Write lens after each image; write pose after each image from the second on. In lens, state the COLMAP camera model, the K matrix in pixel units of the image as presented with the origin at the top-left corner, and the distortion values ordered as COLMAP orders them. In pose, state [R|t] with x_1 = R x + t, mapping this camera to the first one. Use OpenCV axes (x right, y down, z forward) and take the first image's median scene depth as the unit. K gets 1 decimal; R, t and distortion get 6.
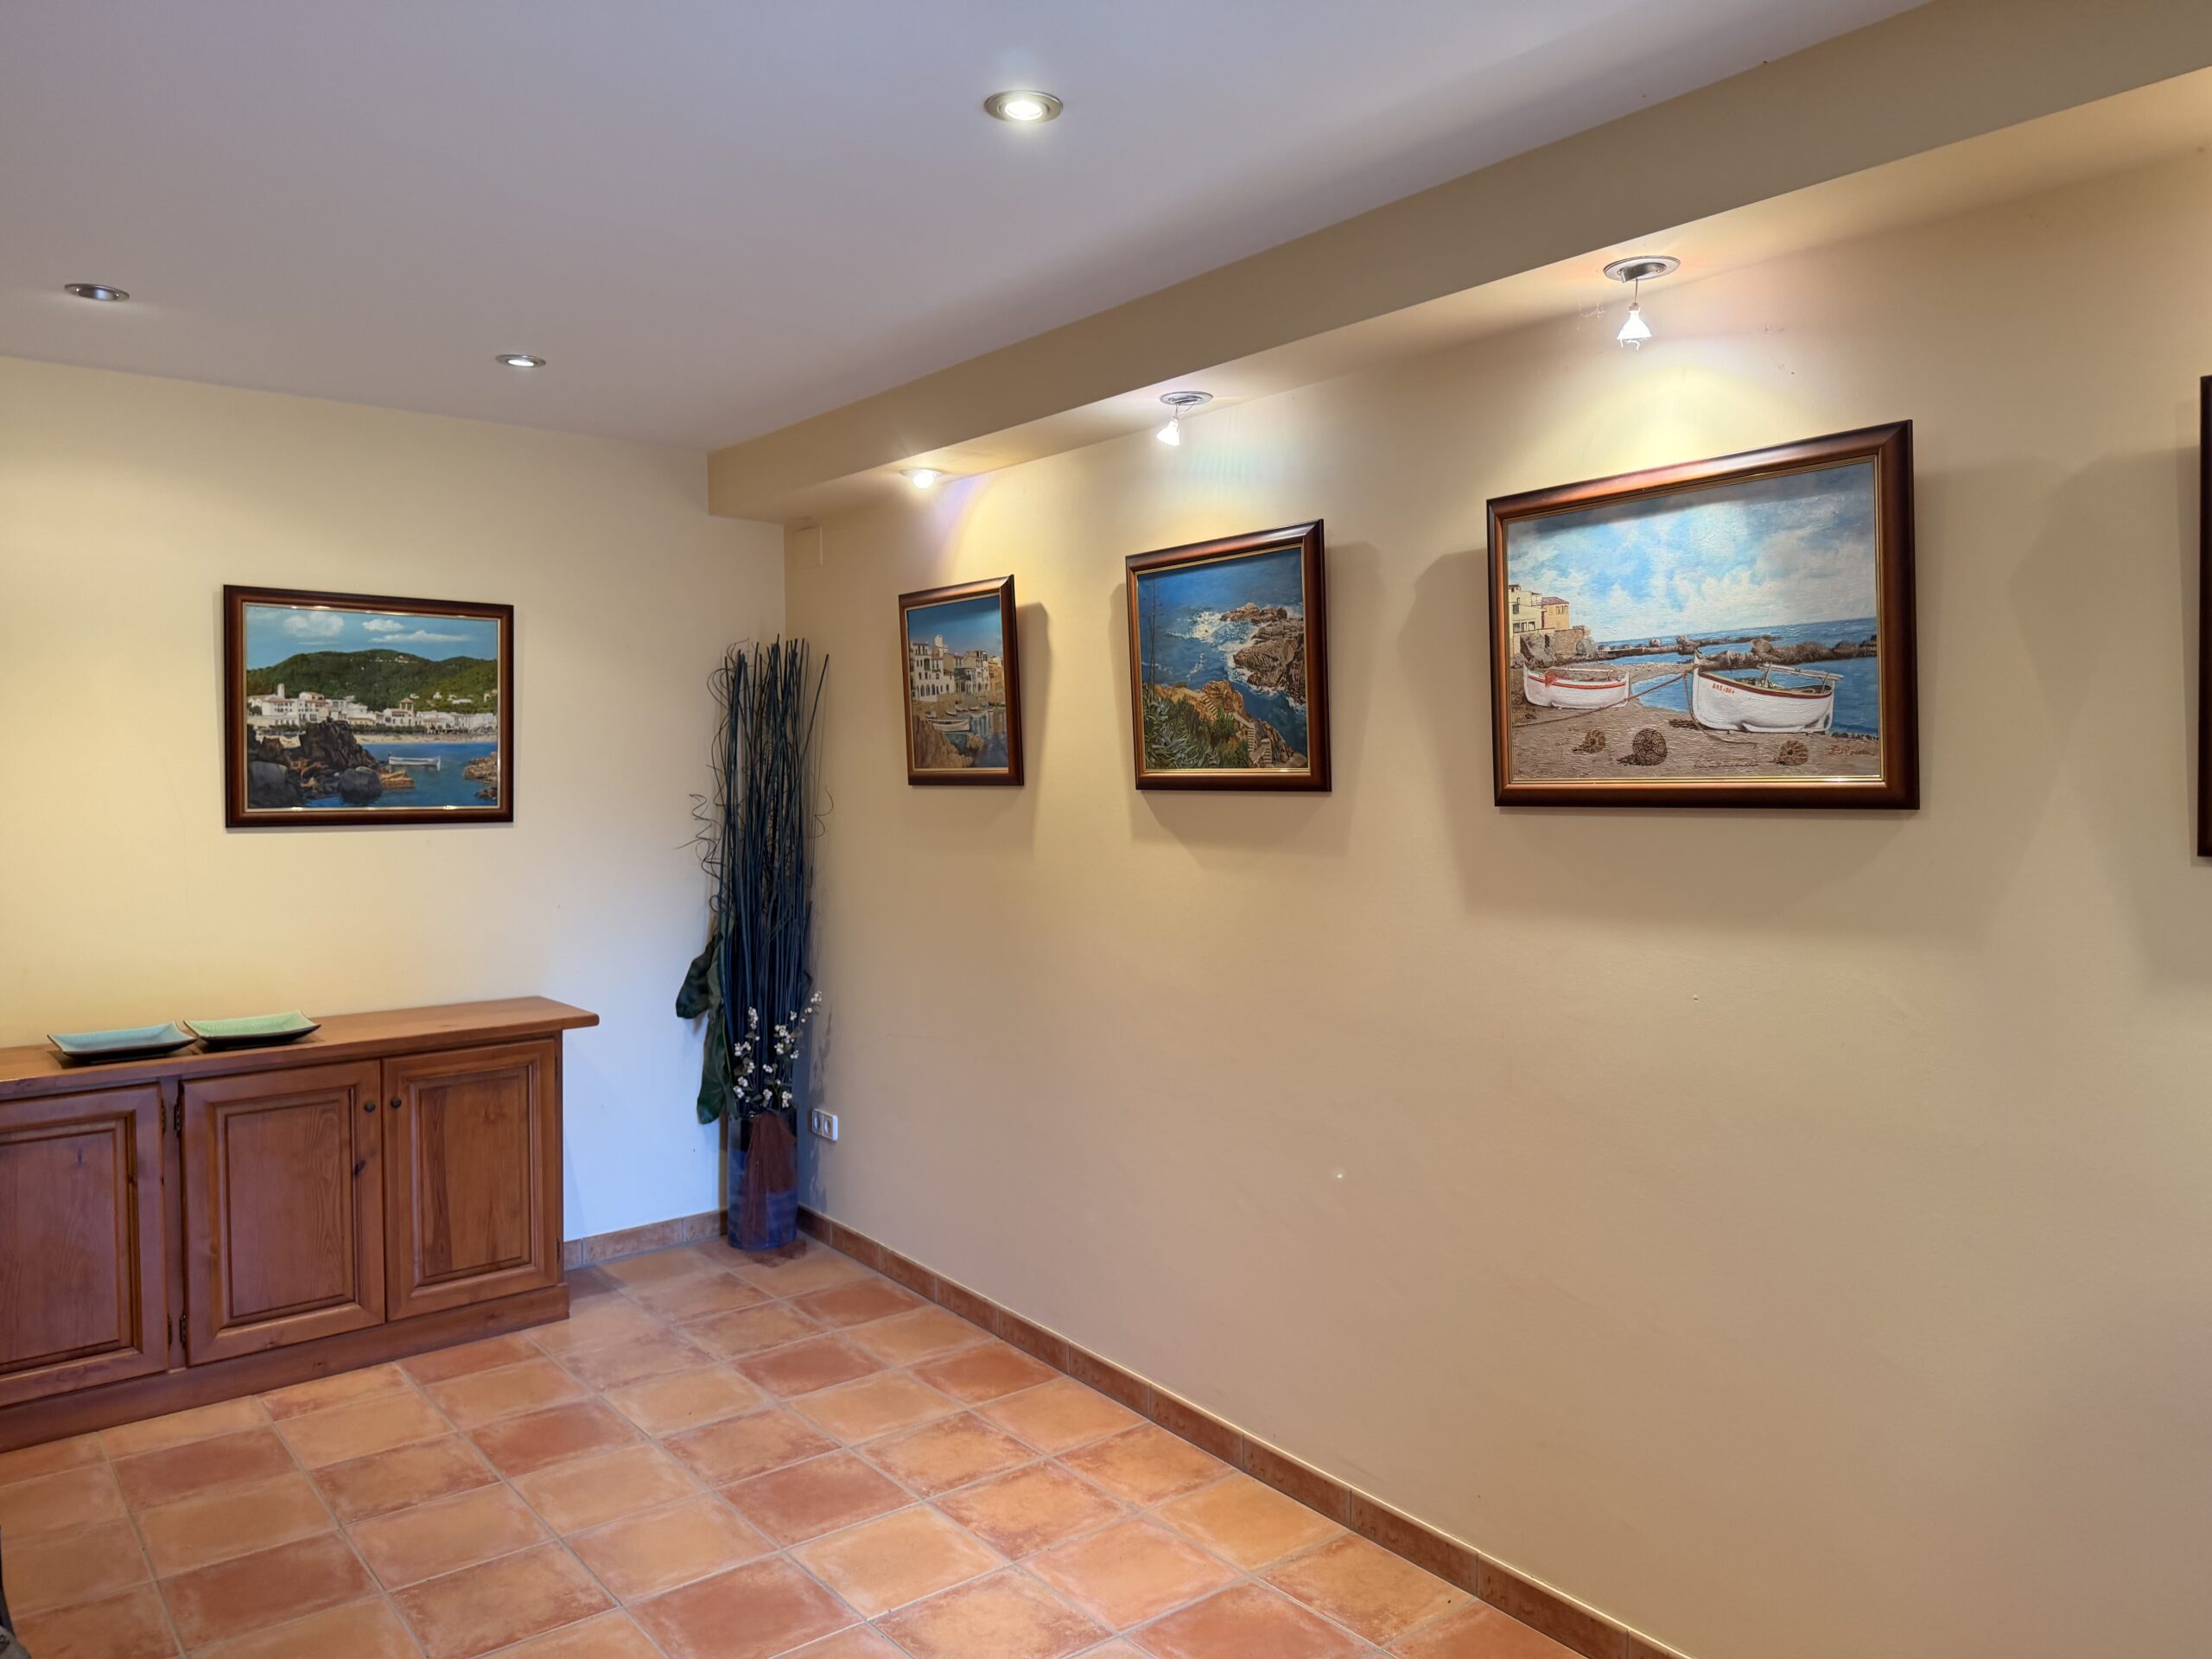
lens RADIAL K [[1557.8, 0, 1108.8], [0, 1557.8, 801.0], [0, 0, 1]] dist [0.166044, -0.342629]
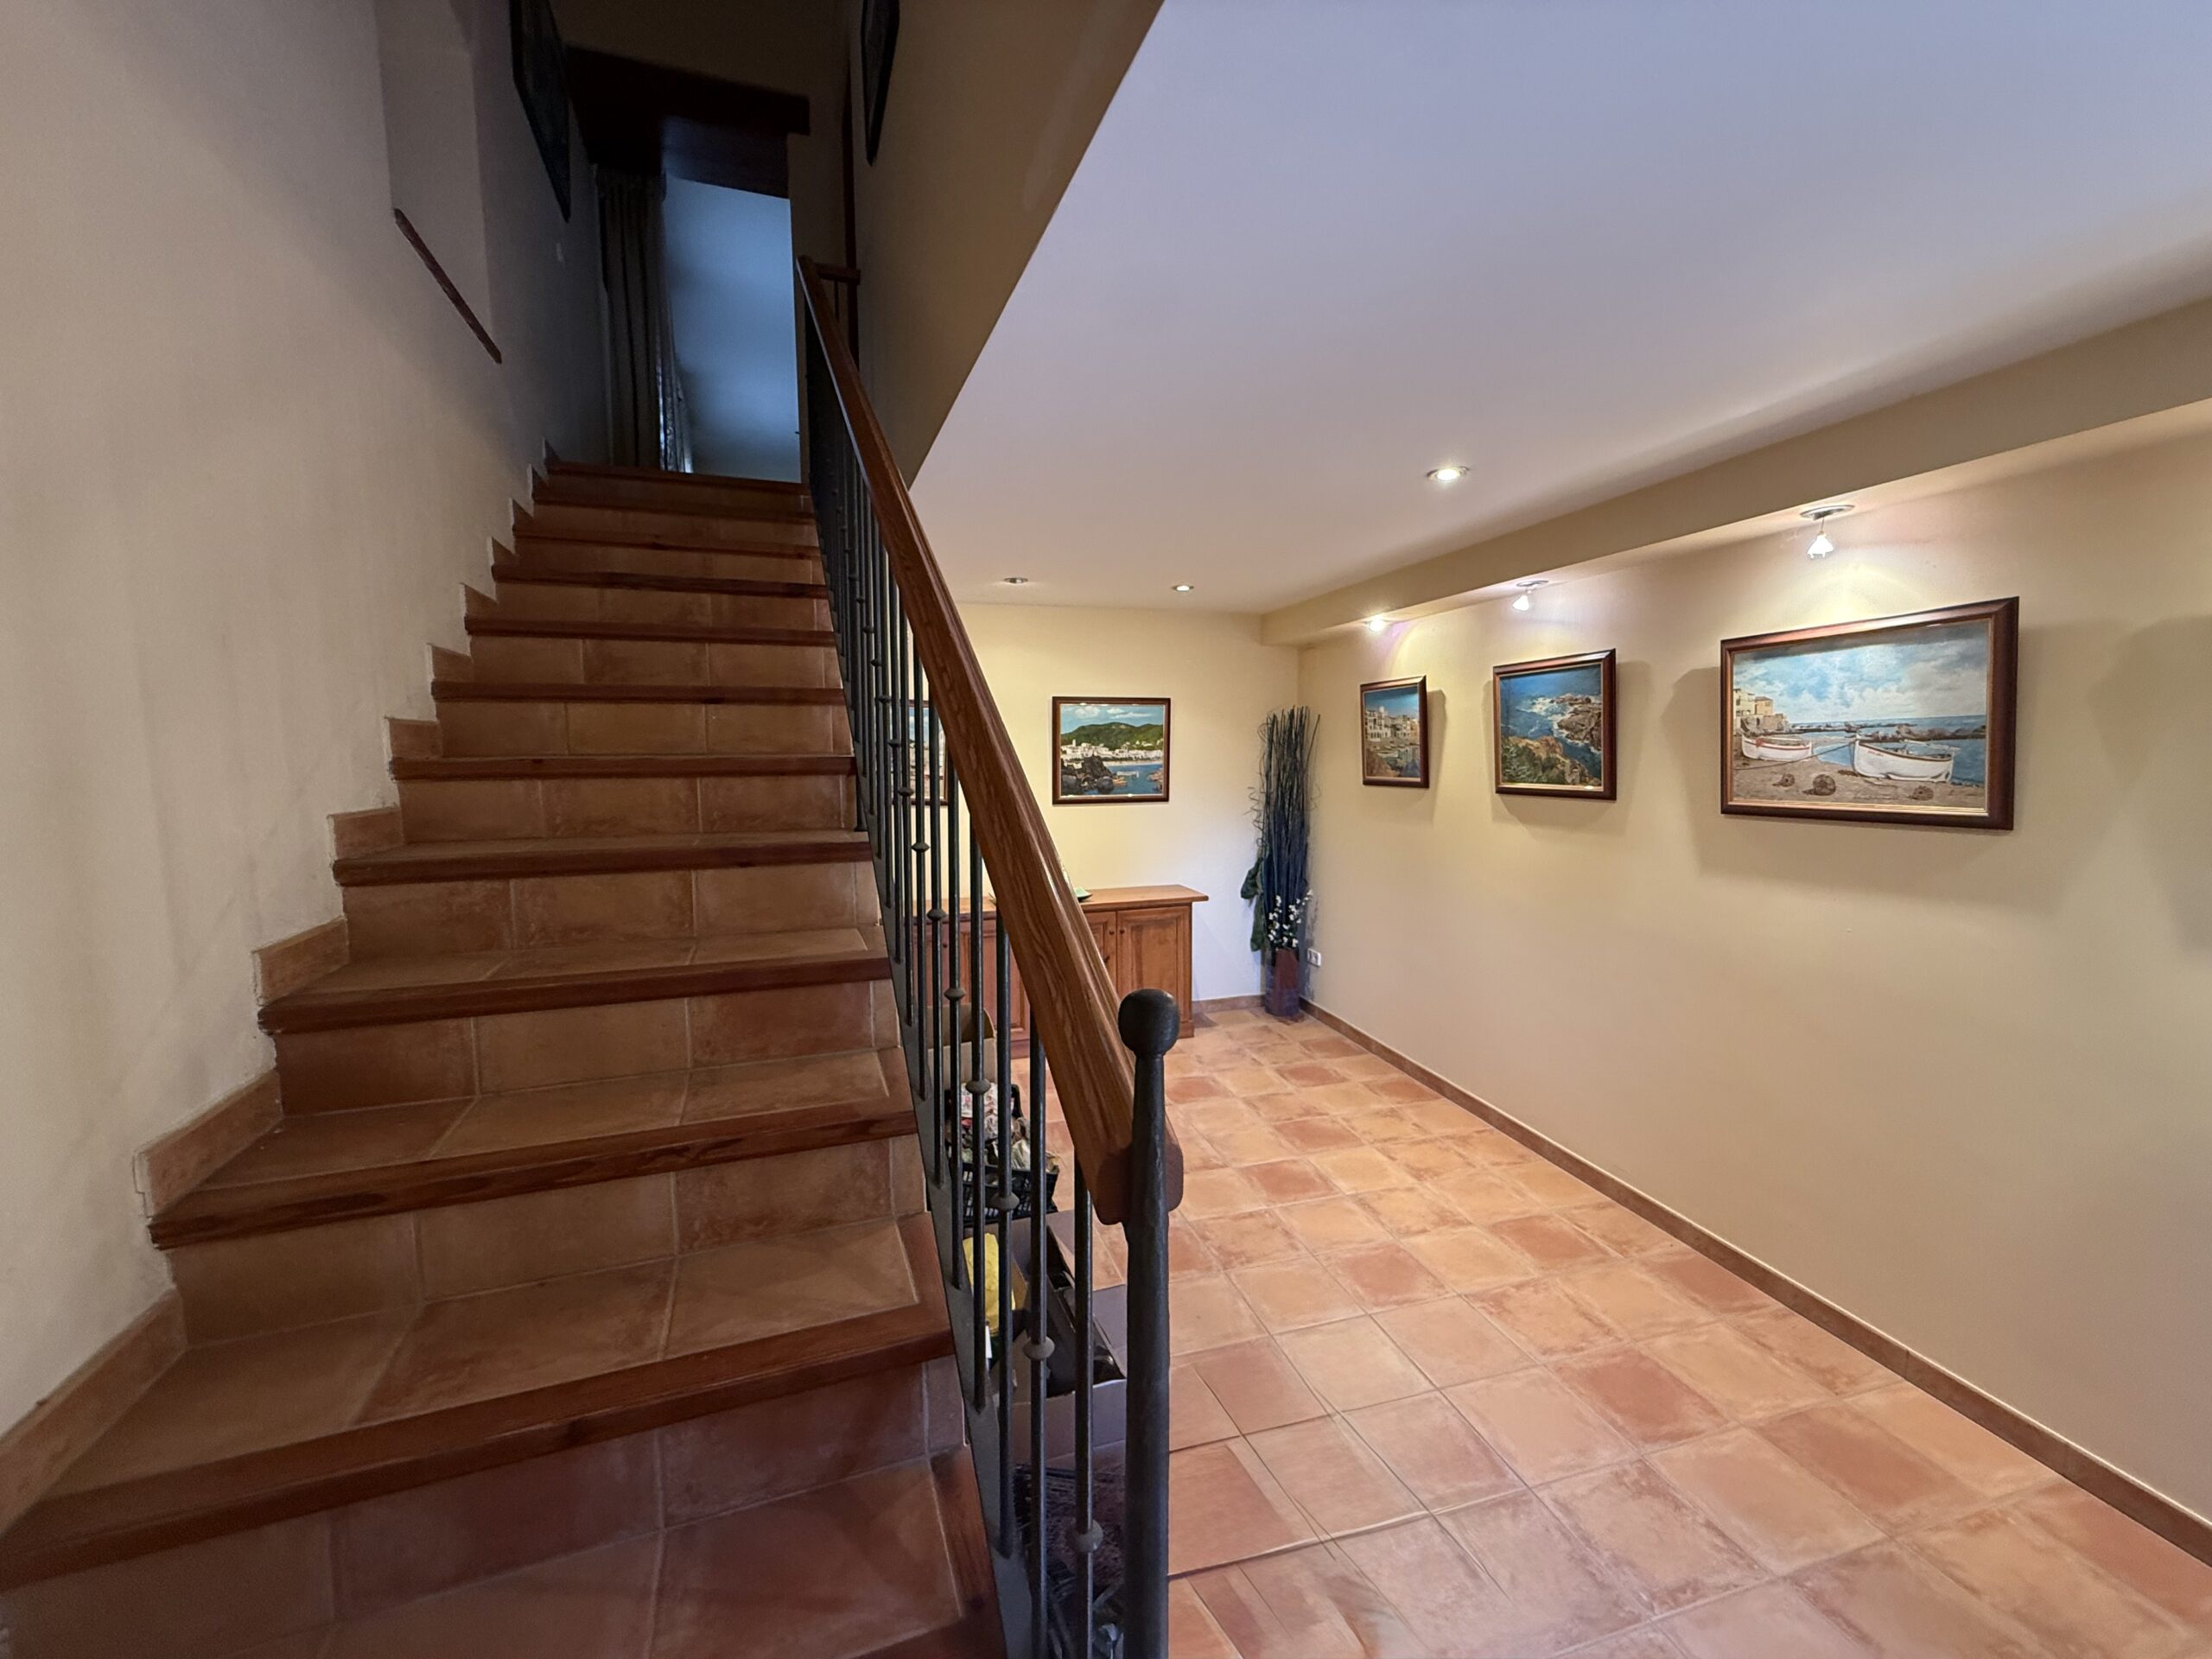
lens RADIAL K [[878.9, 0, 1106.6], [0, 878.9, 822.0], [0, 0, 1]] dist [0.002159, 0.000336]
pose [[0.923890, 0.024517, -0.381872, -0.009897], [-0.002996, 0.998378, 0.056850, -0.032435], [0.382647, -0.051379, 0.922465, -0.132769]]
